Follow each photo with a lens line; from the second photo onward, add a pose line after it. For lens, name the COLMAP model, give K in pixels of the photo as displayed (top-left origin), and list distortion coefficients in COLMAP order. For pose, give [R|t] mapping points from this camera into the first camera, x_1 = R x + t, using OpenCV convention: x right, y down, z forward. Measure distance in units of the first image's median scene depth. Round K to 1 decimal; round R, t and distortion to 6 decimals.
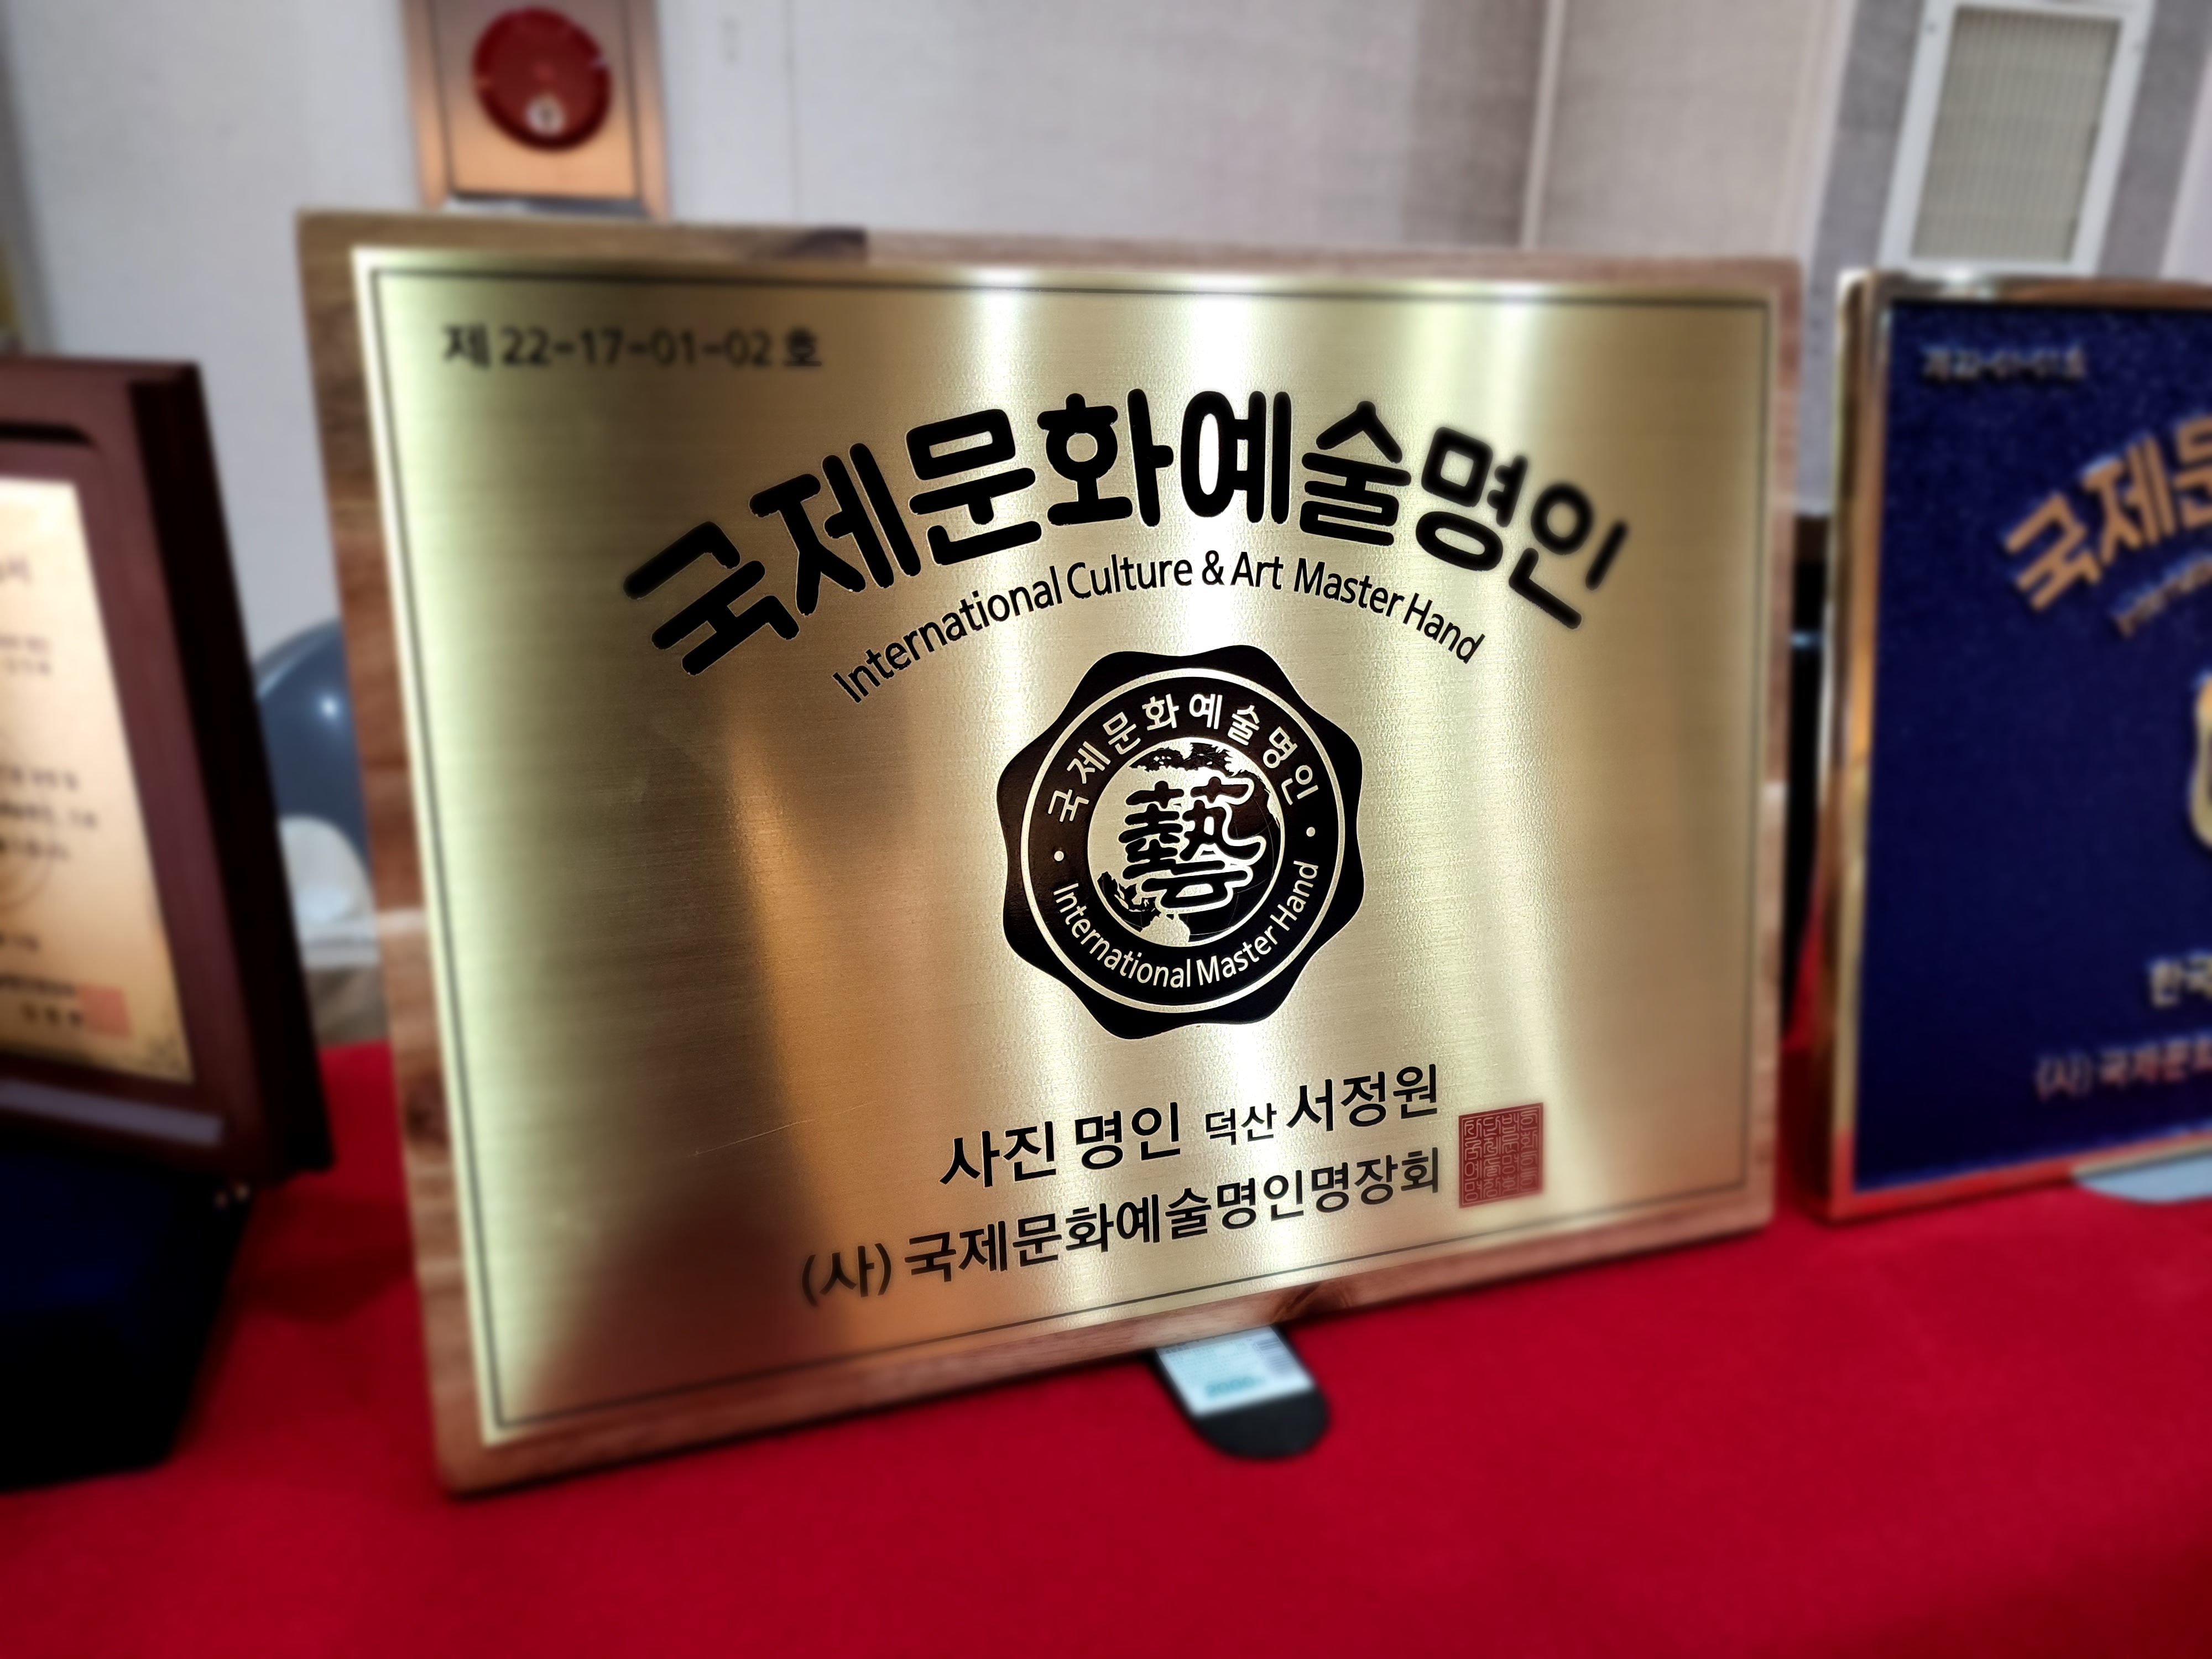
lens RADIAL K [[1486.8, 0, 1106.0], [0, 1486.8, 829.5], [0, 0, 1]] dist [0.082112, -0.087758]
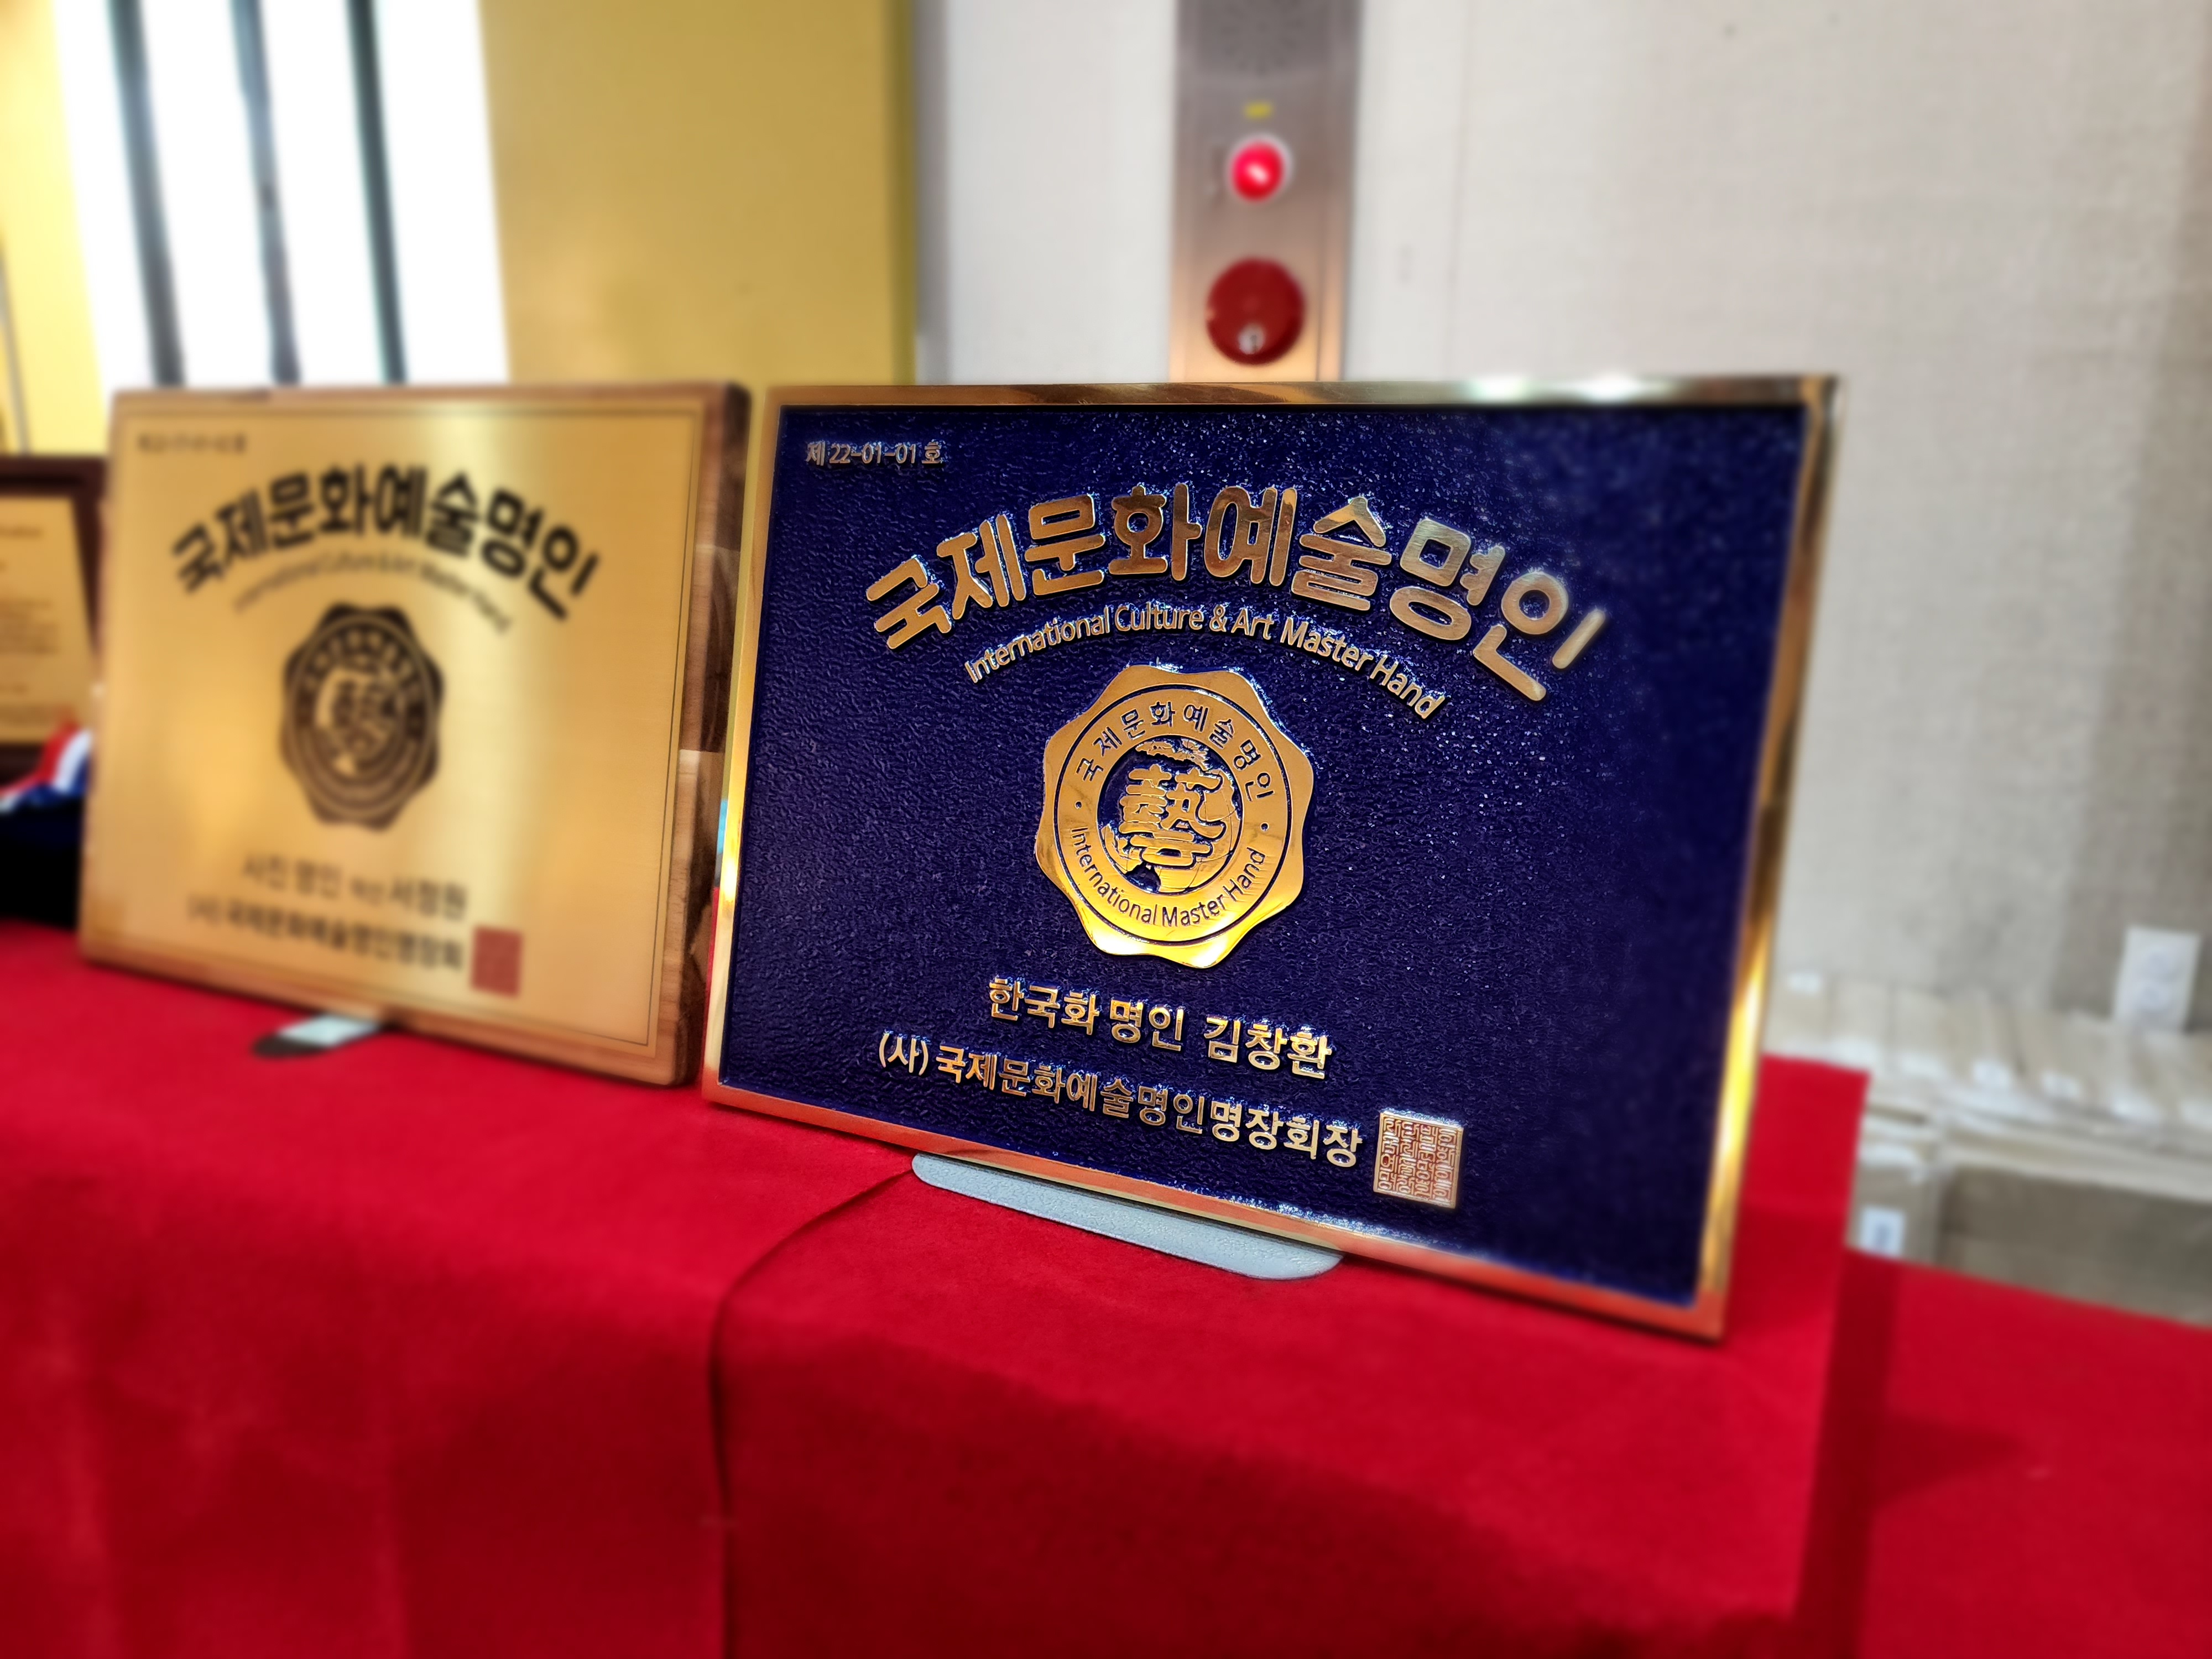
lens RADIAL K [[1486.8, 0, 1106.0], [0, 1486.8, 829.5], [0, 0, 1]] dist [0.082112, -0.087758]
pose [[0.725022, 0.143483, -0.673614, 1.817570], [-0.227323, 0.973101, -0.037396, 0.004859], [0.650129, 0.180241, 0.738137, 0.274356]]
